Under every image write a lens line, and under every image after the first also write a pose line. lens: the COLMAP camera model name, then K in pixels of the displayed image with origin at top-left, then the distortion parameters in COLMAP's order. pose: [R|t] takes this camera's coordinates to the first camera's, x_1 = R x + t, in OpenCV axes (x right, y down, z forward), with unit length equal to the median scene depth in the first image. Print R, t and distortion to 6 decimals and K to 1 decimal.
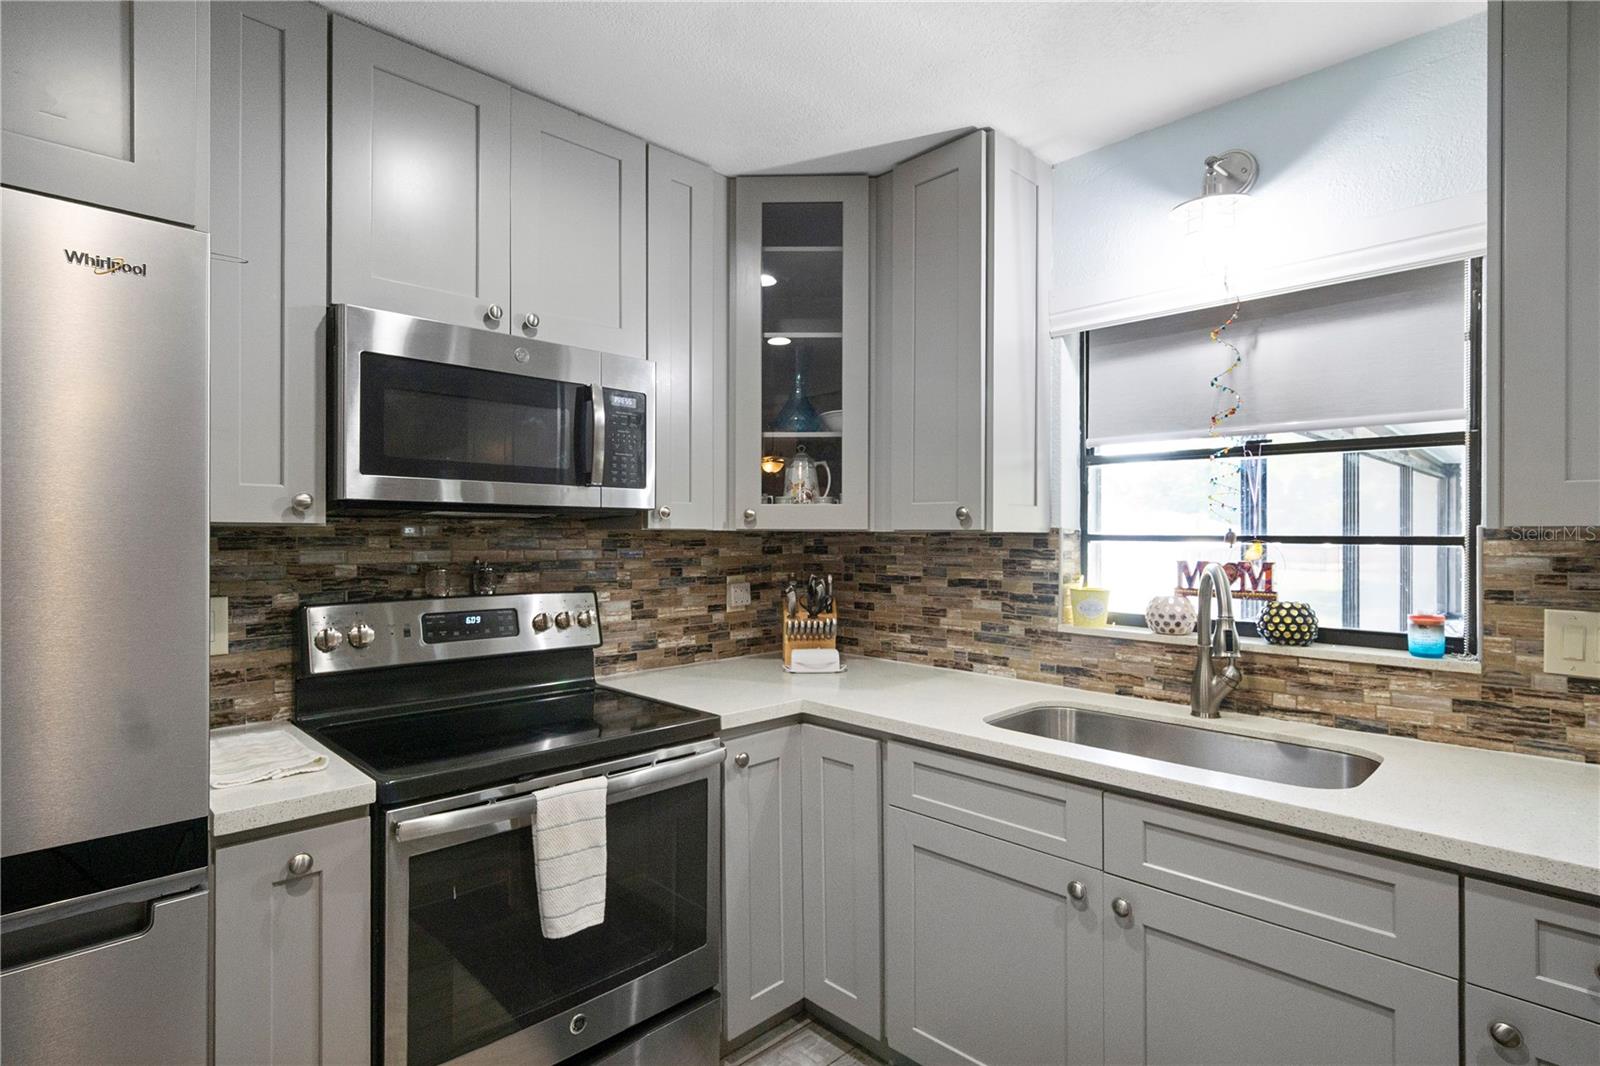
lens RADIAL K [[777.6, 0, 800.0], [0, 777.6, 533.0], [0, 0, 1]] dist [-0.004375, -0.000109]
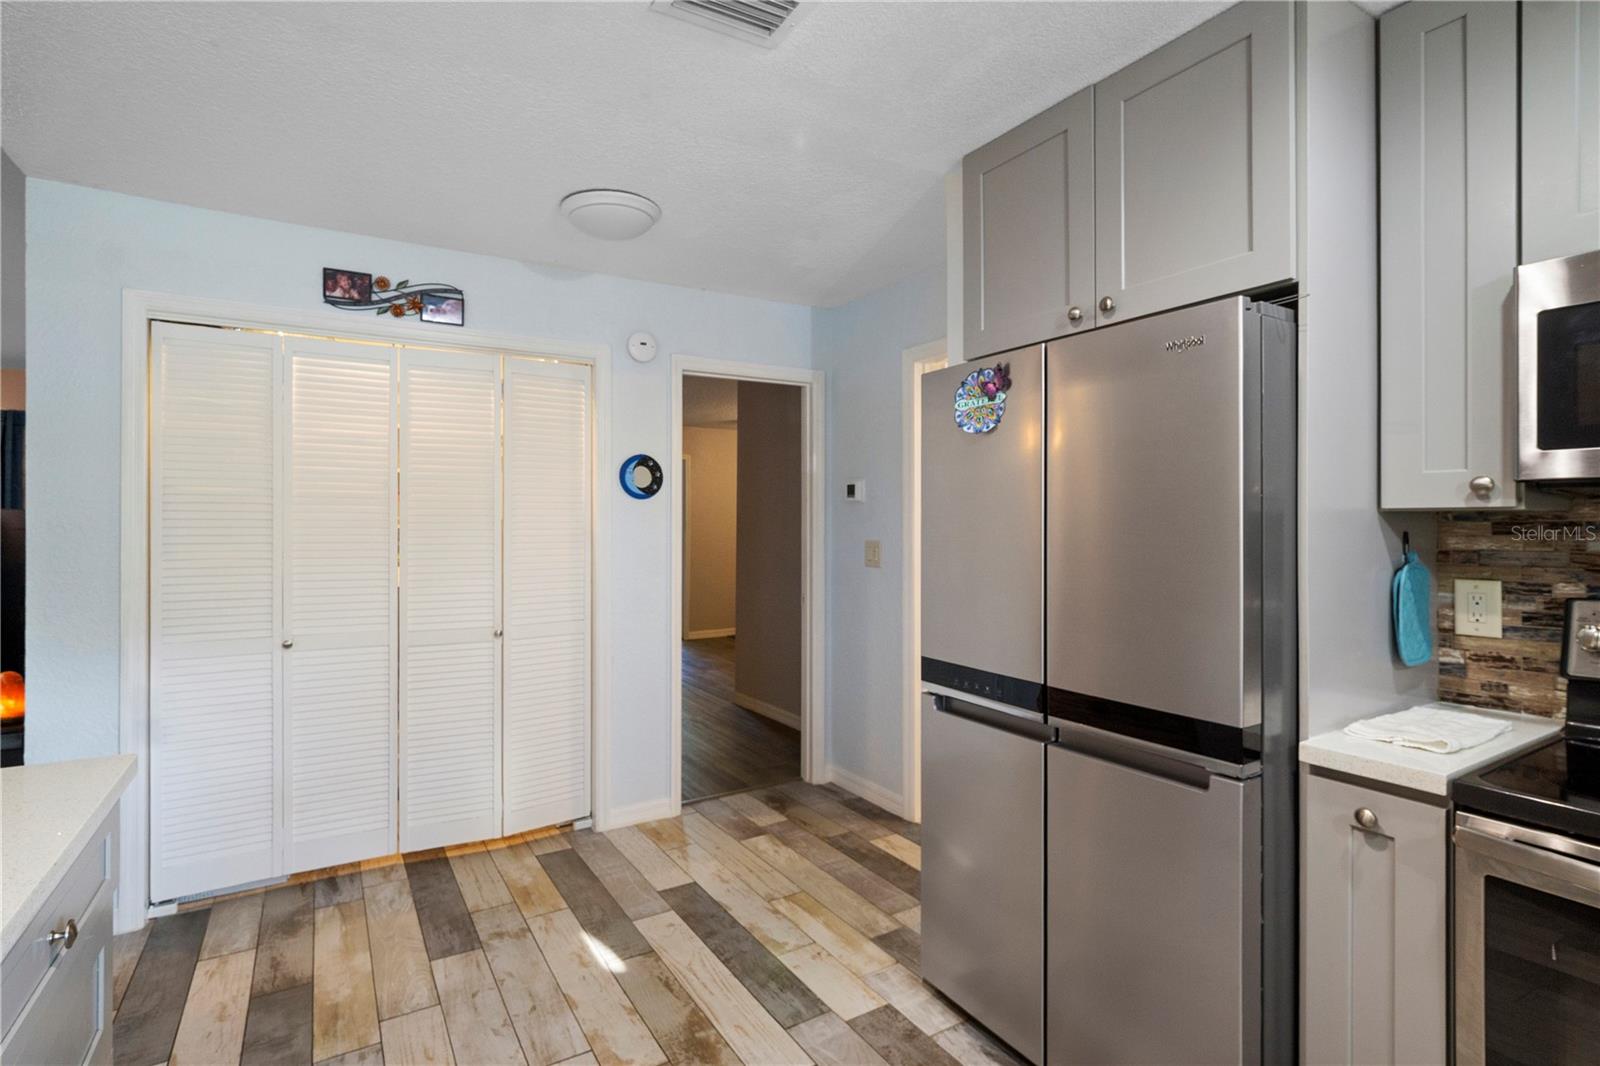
lens RADIAL K [[777.6, 0, 800.0], [0, 777.6, 533.0], [0, 0, 1]] dist [-0.004375, -0.000109]
pose [[-0.201307, 0.010763, -0.979469, 0.352913], [0.005956, 0.999935, 0.009764, 0.004046], [0.979510, -0.003868, -0.201358, 0.261290]]
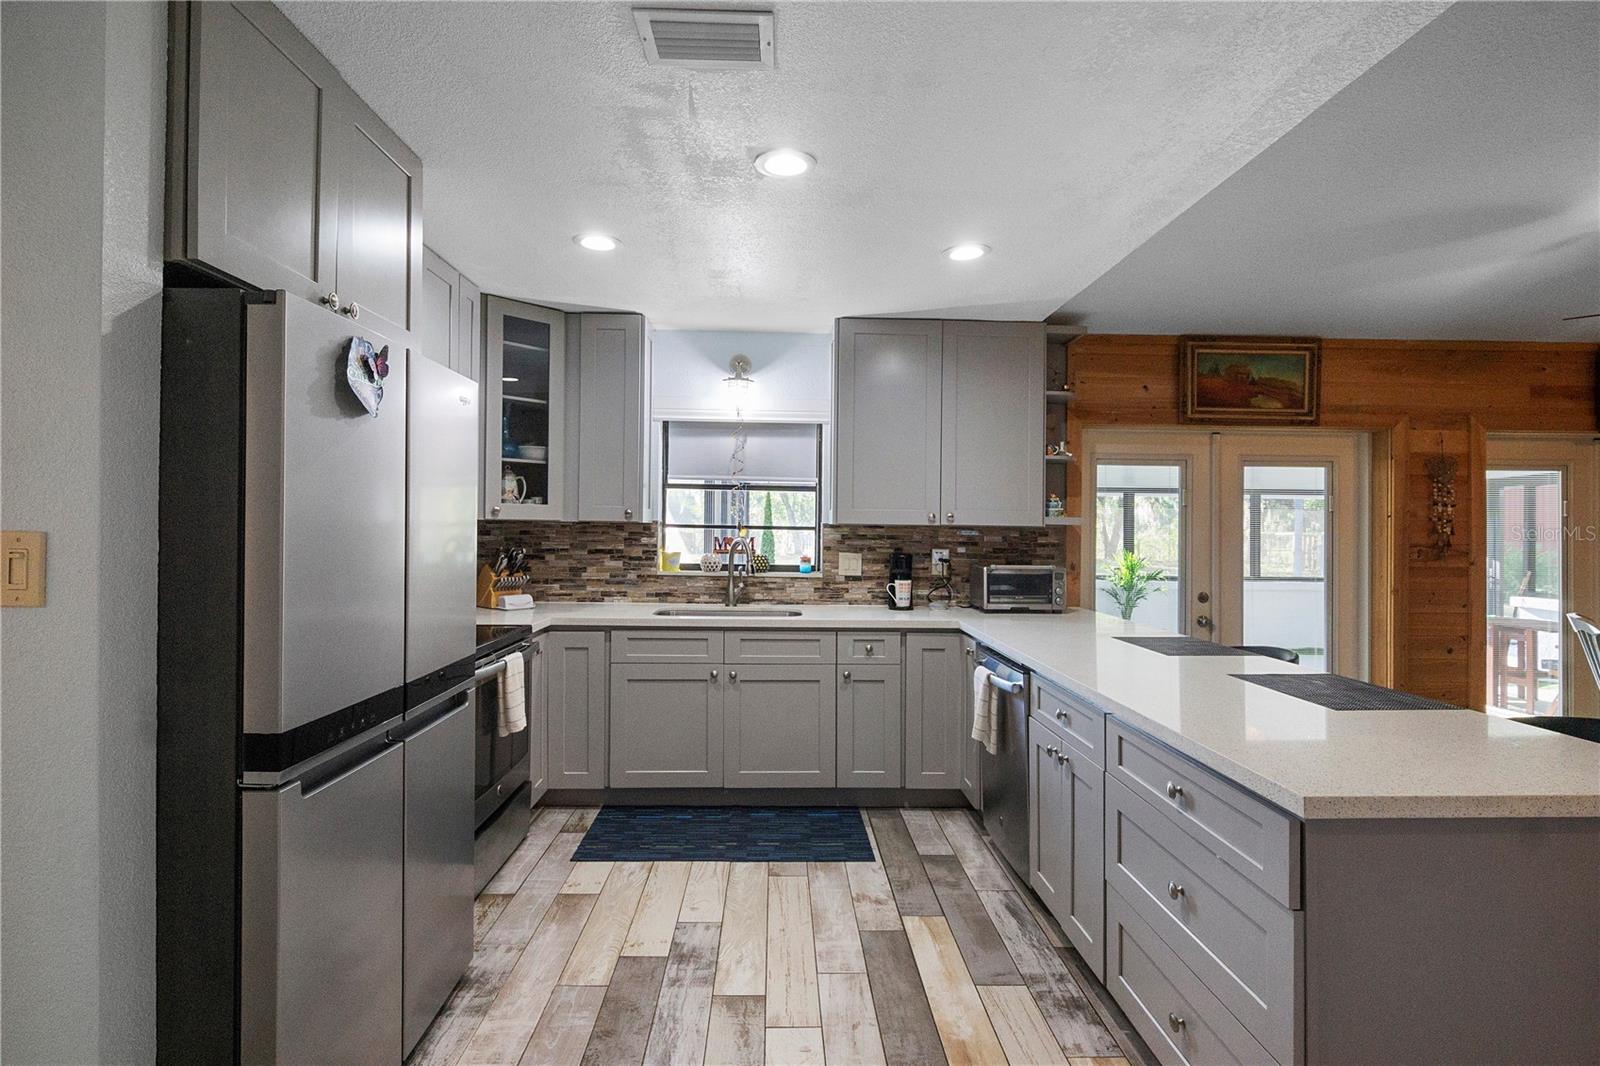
lens RADIAL K [[777.6, 0, 800.0], [0, 777.6, 533.0], [0, 0, 1]] dist [-0.004375, -0.000109]
pose [[0.664716, 0.001041, 0.747096, -0.957815], [-0.012161, 0.999882, 0.009426, 0.001490], [-0.746997, -0.015352, 0.664650, -0.593991]]
